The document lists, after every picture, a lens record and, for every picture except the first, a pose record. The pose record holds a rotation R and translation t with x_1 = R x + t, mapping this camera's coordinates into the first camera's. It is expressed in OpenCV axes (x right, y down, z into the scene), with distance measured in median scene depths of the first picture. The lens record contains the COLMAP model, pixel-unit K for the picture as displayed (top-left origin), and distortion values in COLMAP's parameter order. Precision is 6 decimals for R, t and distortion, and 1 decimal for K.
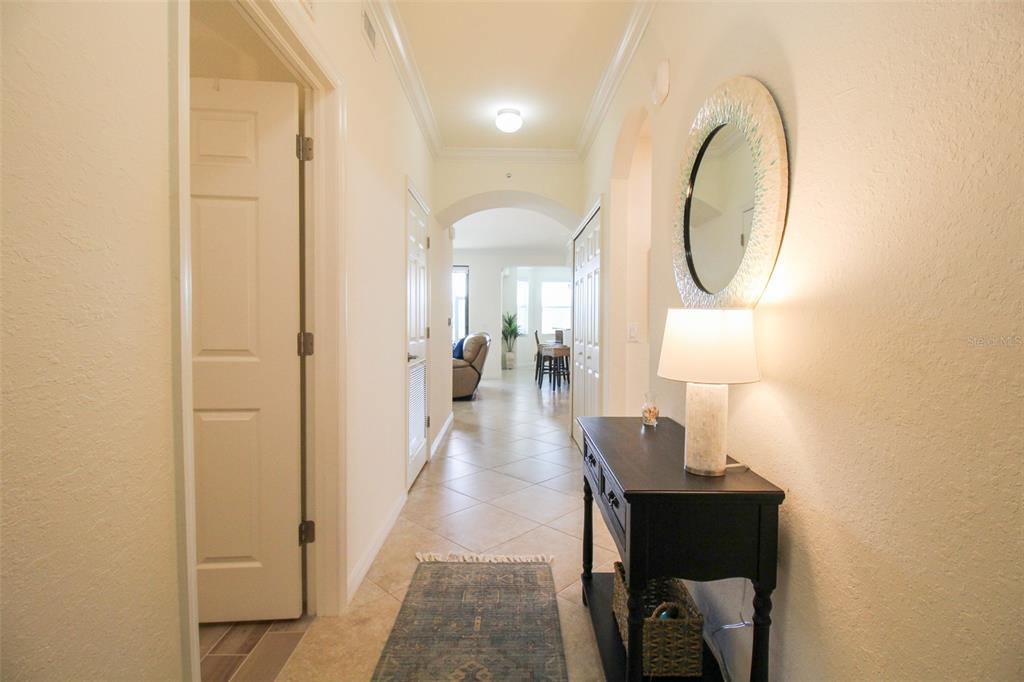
lens RADIAL K [[495.3, 0, 517.2], [0, 495.3, 338.9], [0, 0, 1]] dist [0.002302, -0.001538]
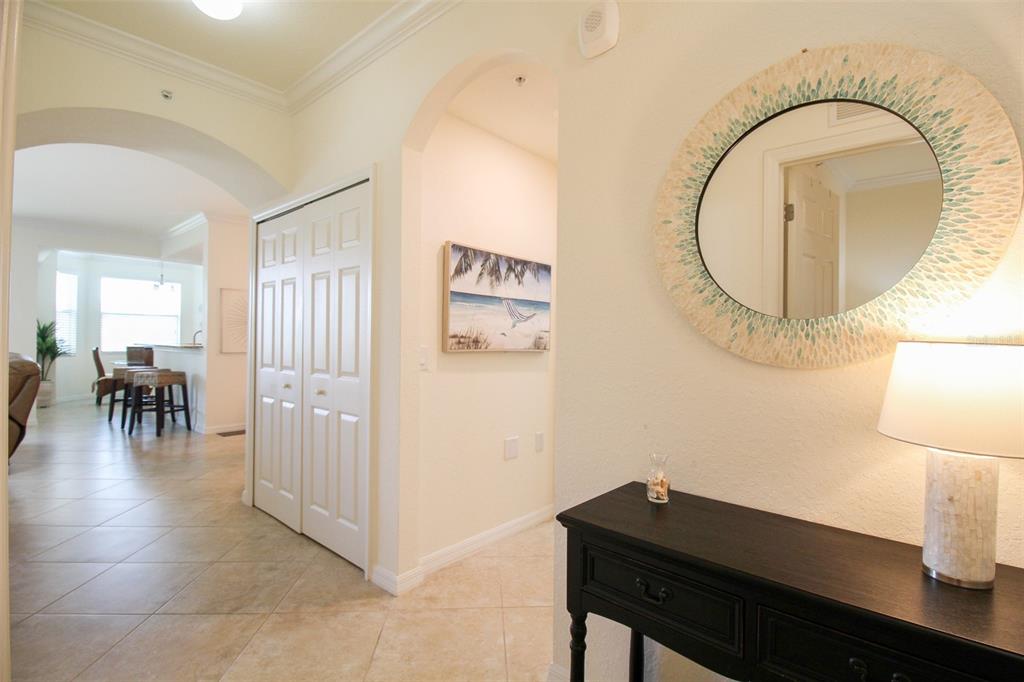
lens RADIAL K [[495.3, 0, 509.9], [0, 495.3, 338.8], [0, 0, 1]] dist [0.002302, -0.001538]
pose [[0.686693, 0.003874, 0.726937, -0.106201], [0.014473, 0.999715, -0.018999, -0.011643], [-0.726803, 0.023568, 0.686441, 0.181641]]
